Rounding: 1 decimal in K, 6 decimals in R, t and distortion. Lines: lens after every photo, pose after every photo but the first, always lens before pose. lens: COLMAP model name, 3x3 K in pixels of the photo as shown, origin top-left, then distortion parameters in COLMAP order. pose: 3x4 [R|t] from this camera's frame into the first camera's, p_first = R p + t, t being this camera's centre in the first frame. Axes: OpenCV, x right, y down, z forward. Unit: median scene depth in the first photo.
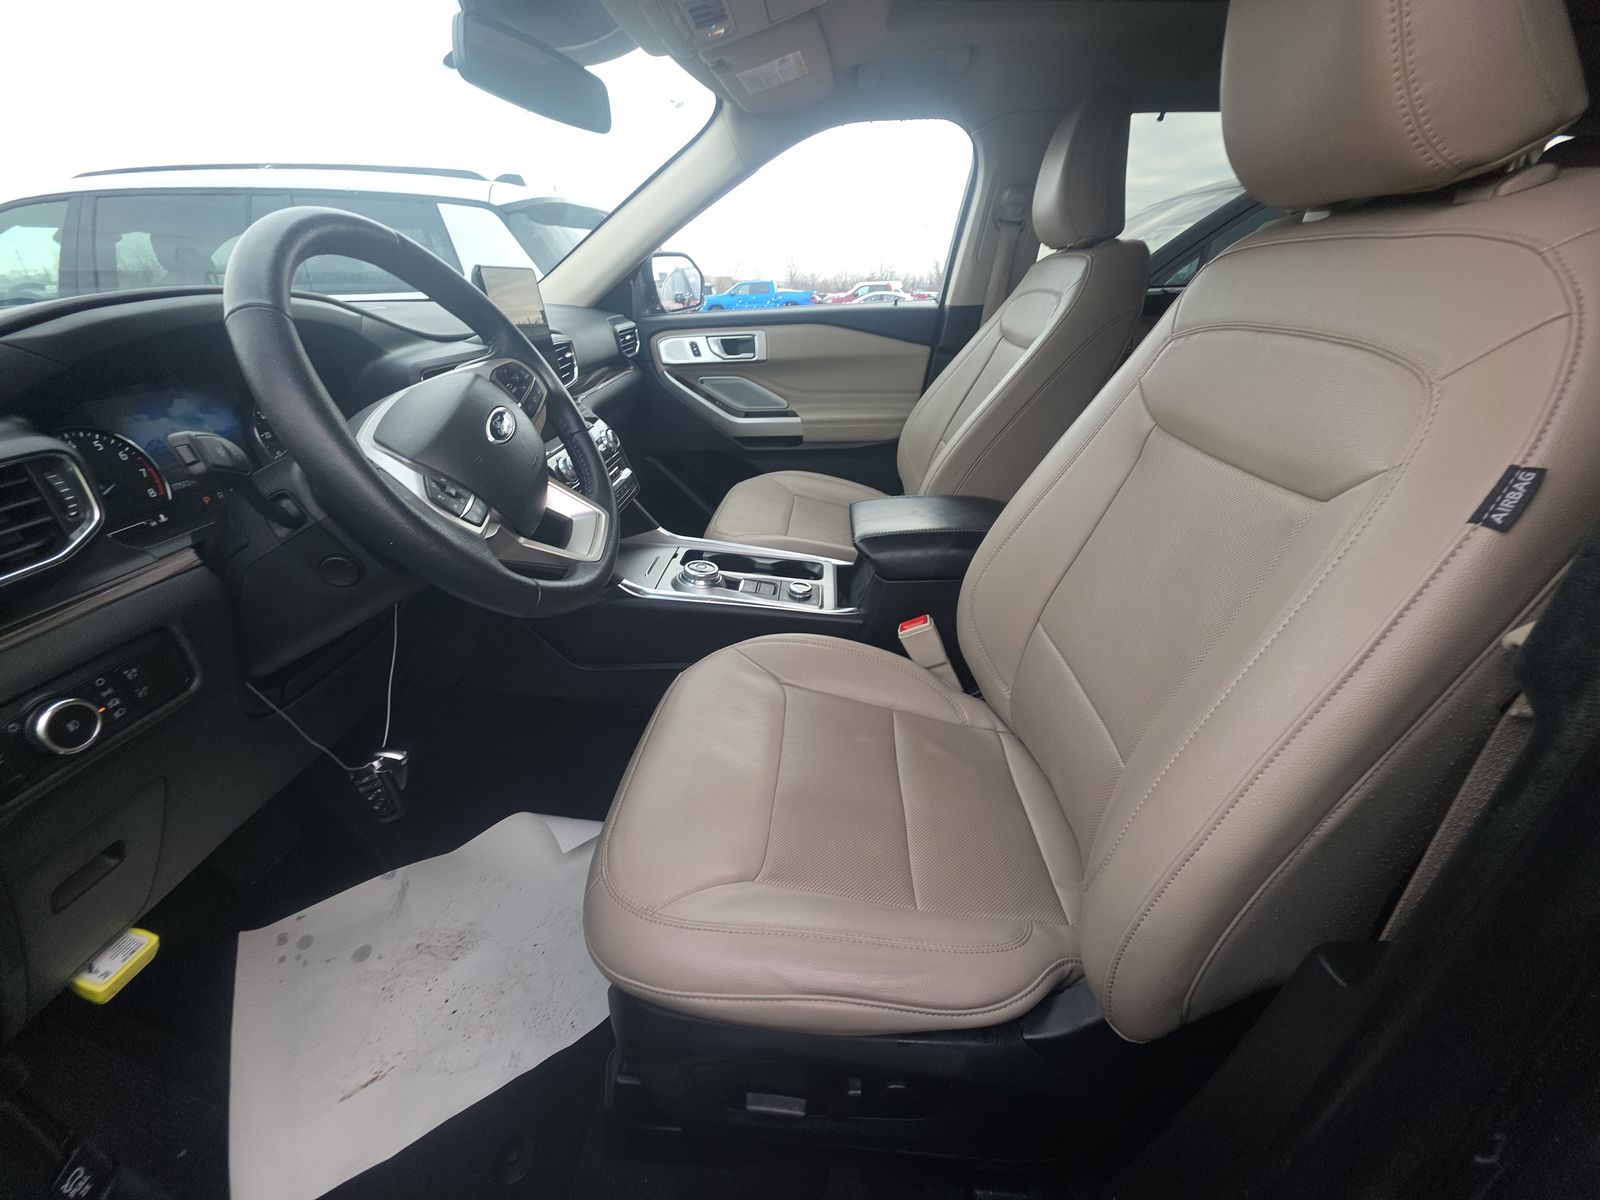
lens RADIAL K [[640.7, 0, 800.0], [0, 640.7, 600.0], [0, 0, 1]] dist [0.000301, 0.000011]
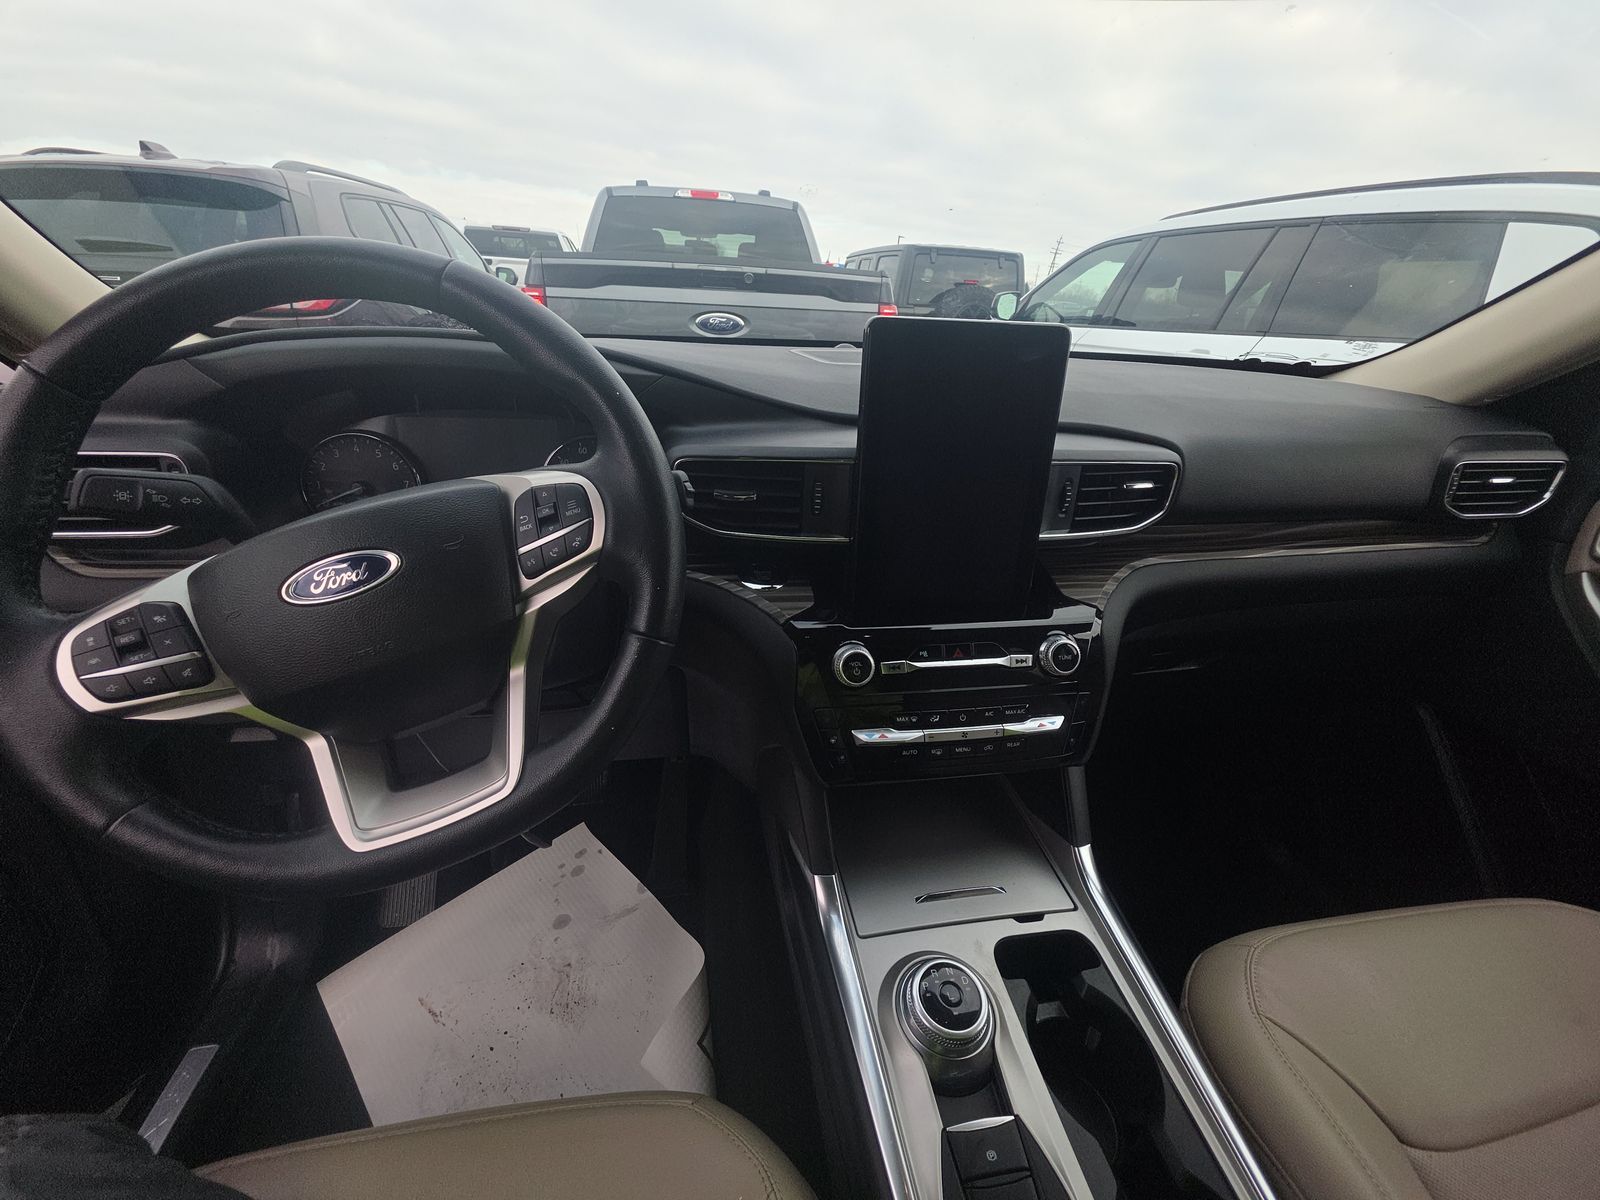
lens RADIAL K [[640.7, 0, 800.0], [0, 640.7, 600.0], [0, 0, 1]] dist [0.000301, 0.000011]
pose [[0.217071, 0.443802, -0.869437, 0.075800], [-0.477835, 0.824977, 0.301807, -0.314131], [0.851207, 0.349934, 0.391142, 0.558703]]
